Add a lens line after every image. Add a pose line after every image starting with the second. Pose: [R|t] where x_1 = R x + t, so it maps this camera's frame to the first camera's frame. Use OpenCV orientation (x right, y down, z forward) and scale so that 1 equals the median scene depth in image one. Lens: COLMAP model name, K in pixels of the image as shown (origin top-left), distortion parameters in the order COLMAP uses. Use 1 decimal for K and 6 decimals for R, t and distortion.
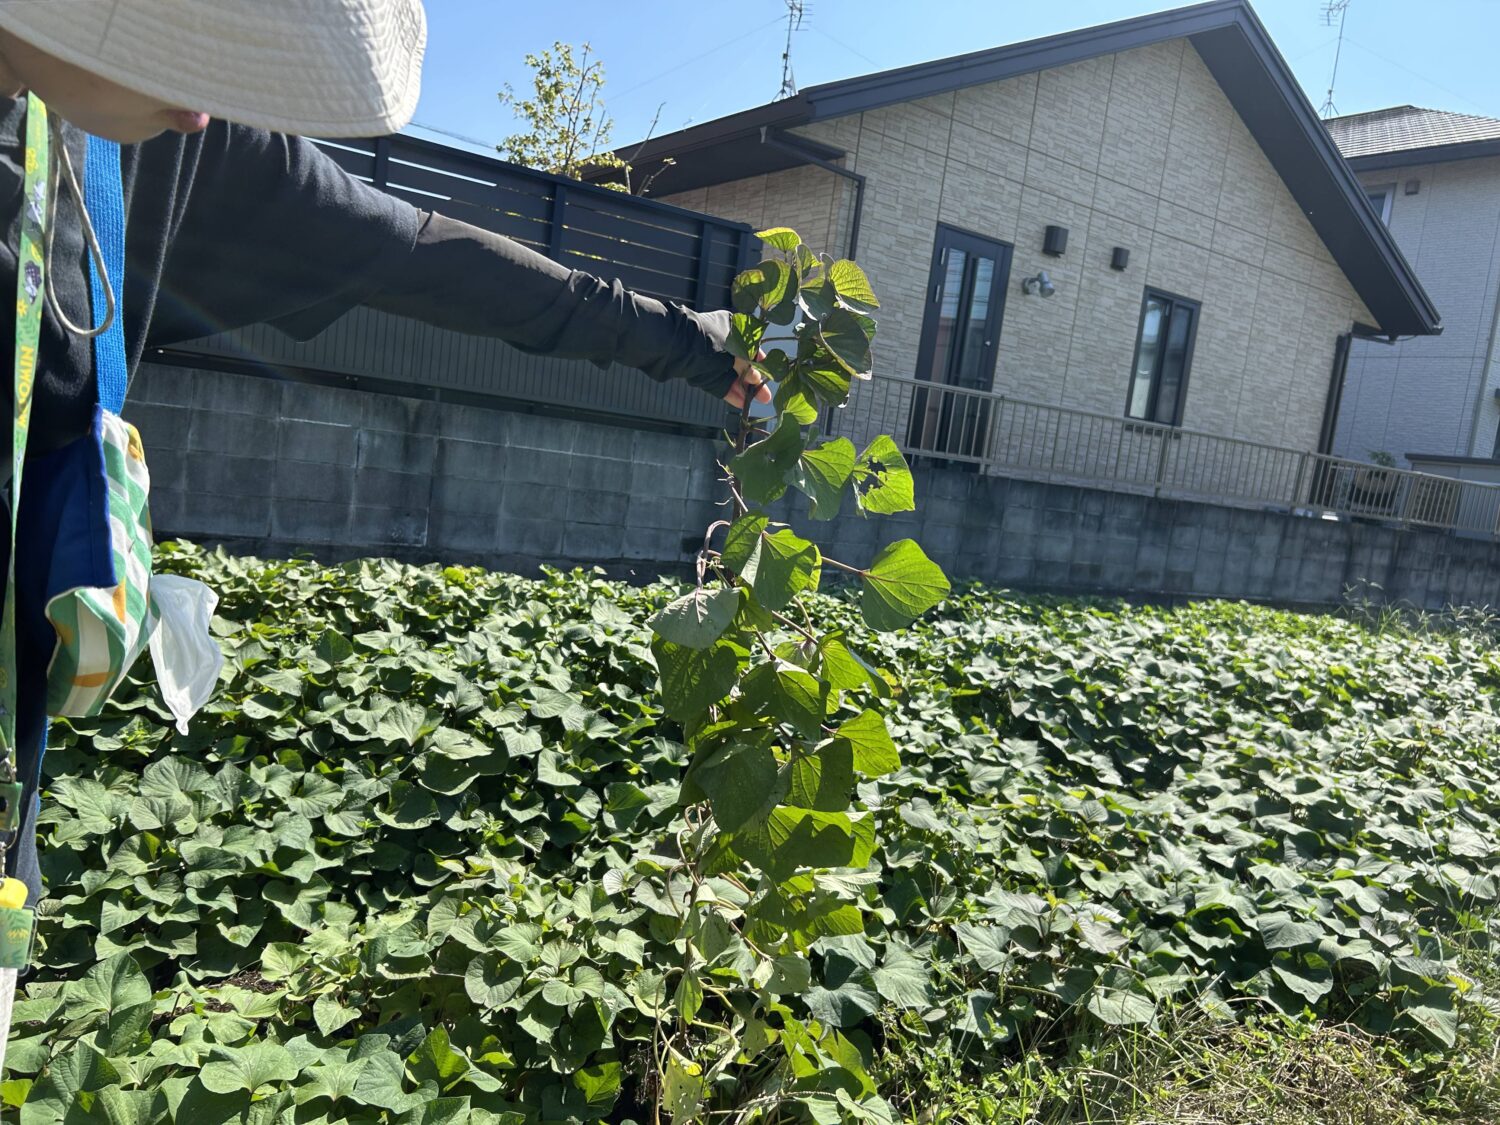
lens RADIAL K [[1105.8, 0, 750.0], [0, 1105.8, 562.5], [0, 0, 1]] dist [0.009669, 0.001815]
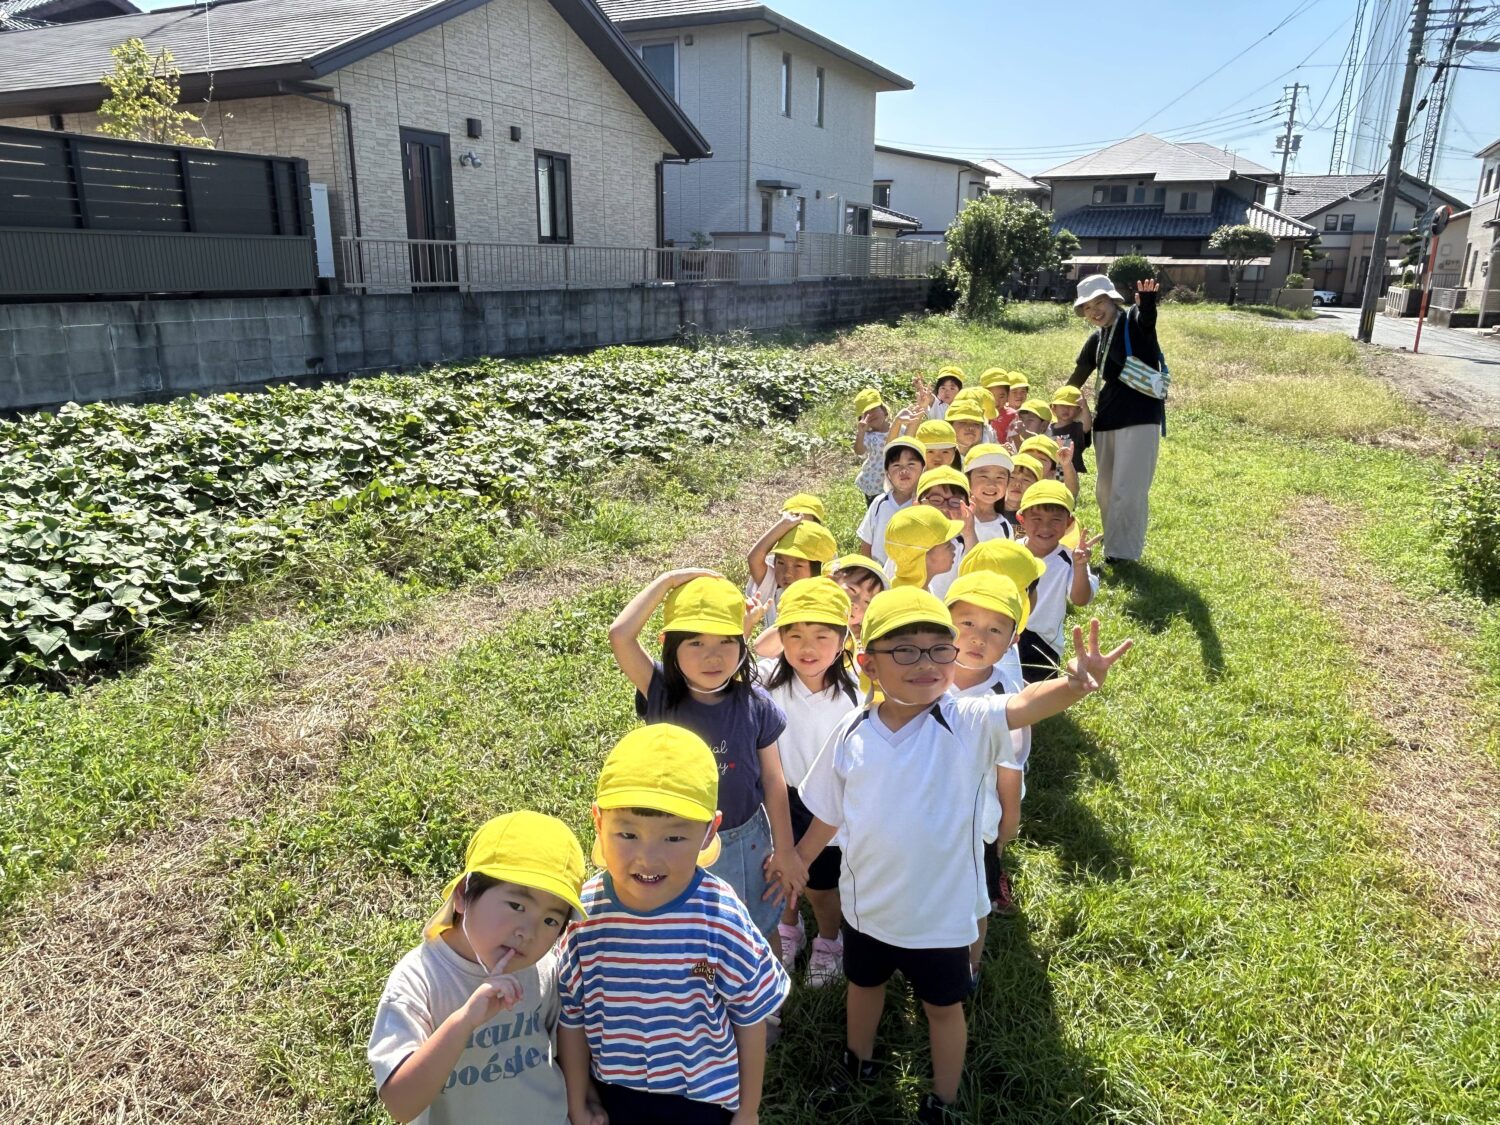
lens RADIAL K [[996.5, 0, 750.0], [0, 996.5, 562.5], [0, 0, 1]] dist [-0.007175, 0.000778]
pose [[0.857979, -0.253474, 0.446793, -0.279156], [0.145579, 0.954101, 0.261722, -0.030837], [-0.492625, -0.159508, 0.855499, -0.788366]]
